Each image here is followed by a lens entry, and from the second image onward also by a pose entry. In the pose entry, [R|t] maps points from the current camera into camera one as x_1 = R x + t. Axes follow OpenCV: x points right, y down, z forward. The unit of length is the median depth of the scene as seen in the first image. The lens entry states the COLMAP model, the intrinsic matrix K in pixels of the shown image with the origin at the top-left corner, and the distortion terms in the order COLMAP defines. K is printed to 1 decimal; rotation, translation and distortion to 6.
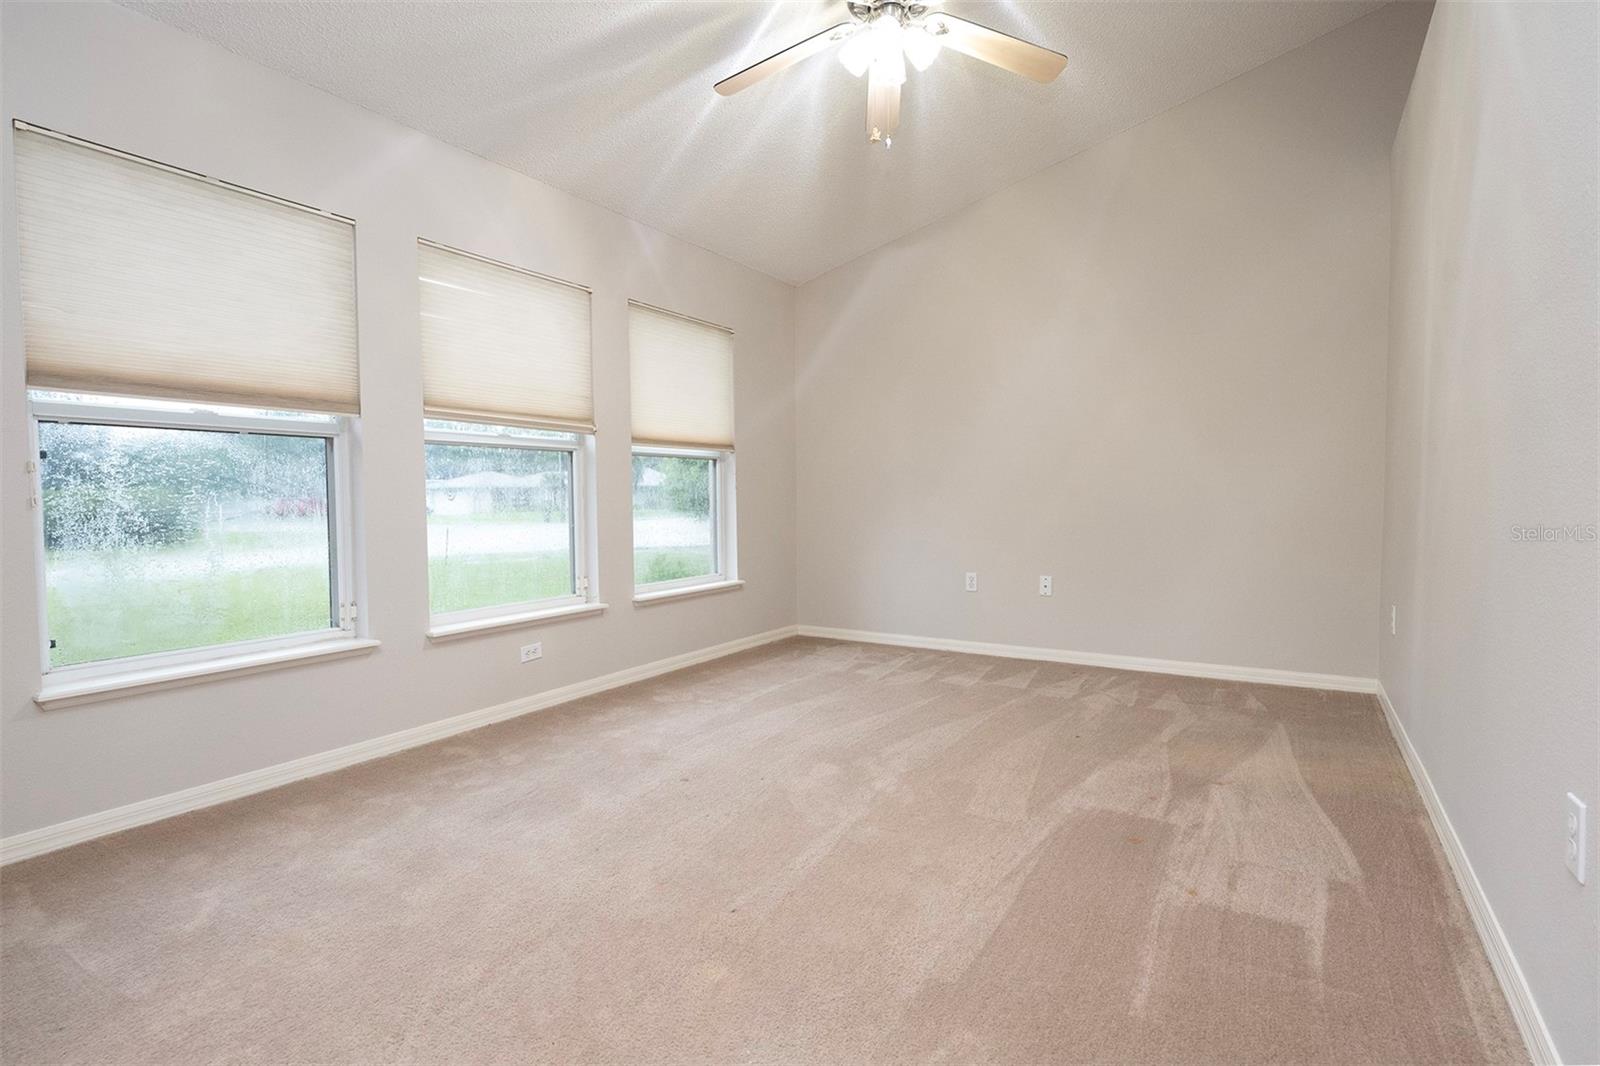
lens RADIAL K [[776.9, 0, 803.7], [0, 776.9, 531.8], [0, 0, 1]] dist [0.002052, 0.000325]
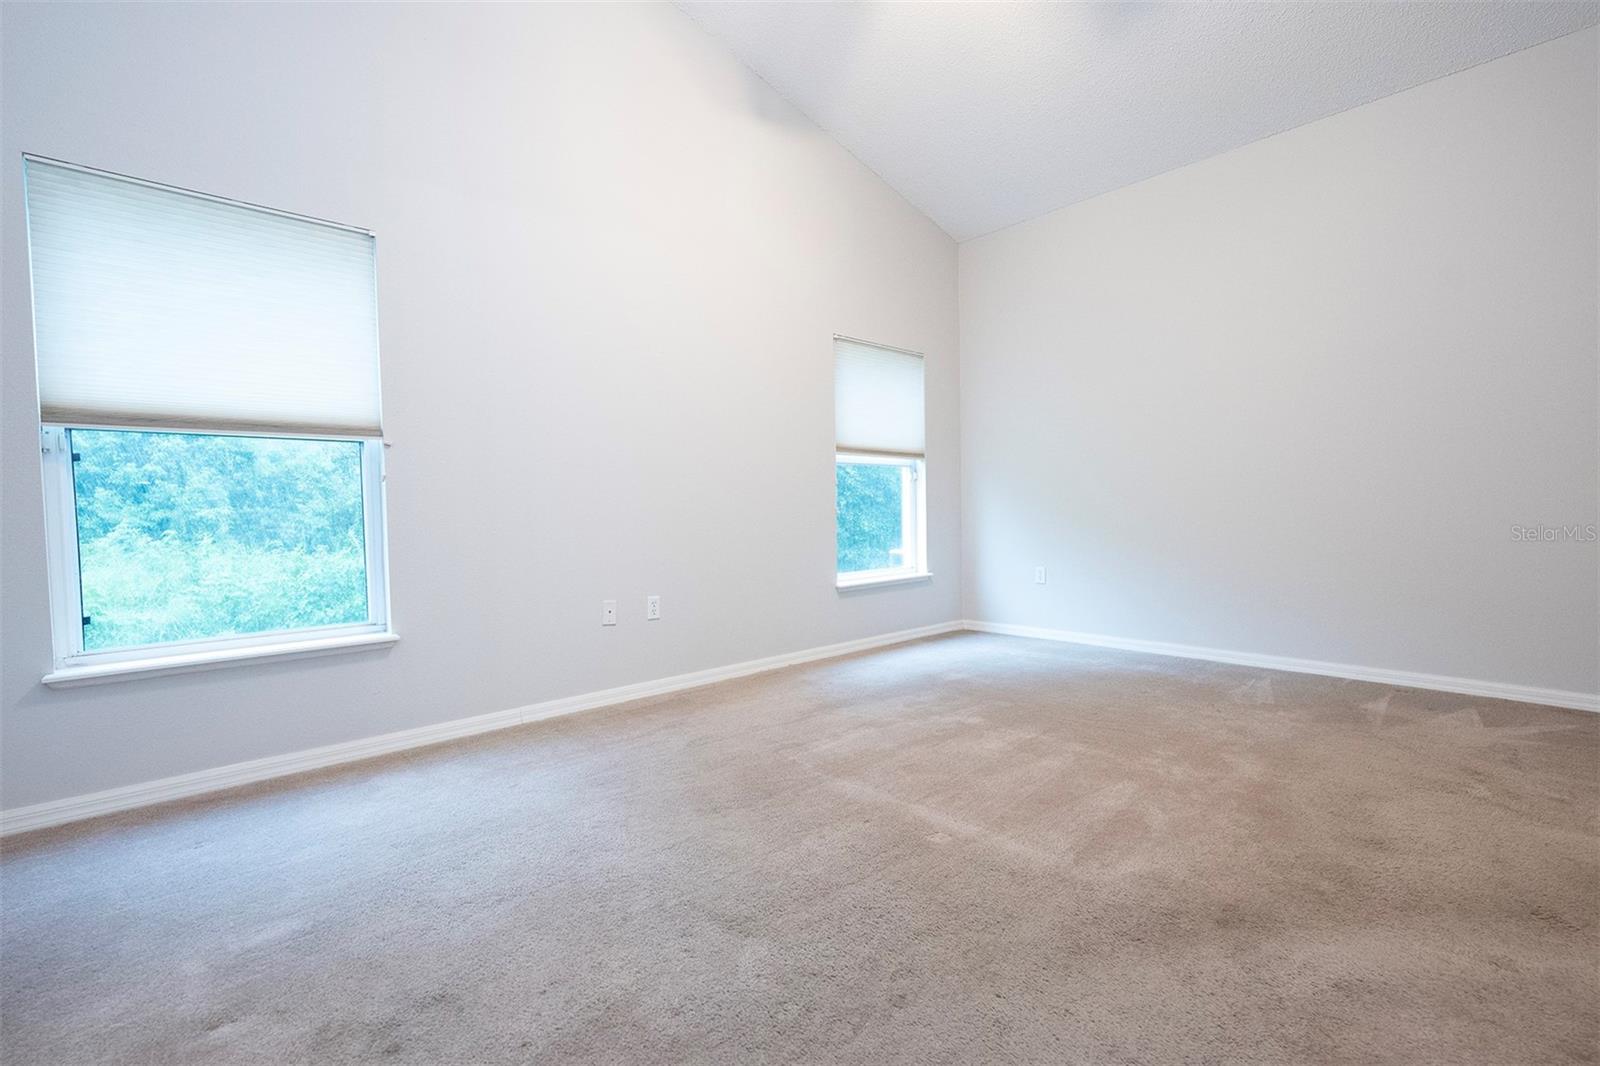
lens RADIAL K [[634.2, 0, 813.2], [0, 634.2, 498.4], [0, 0, 1]] dist [0.003460, 0.000143]
pose [[0.951822, 0.004821, -0.306613, 0.339168], [-0.018872, 0.998902, -0.042879, -0.024227], [0.306069, 0.046600, 0.950868, 0.525625]]
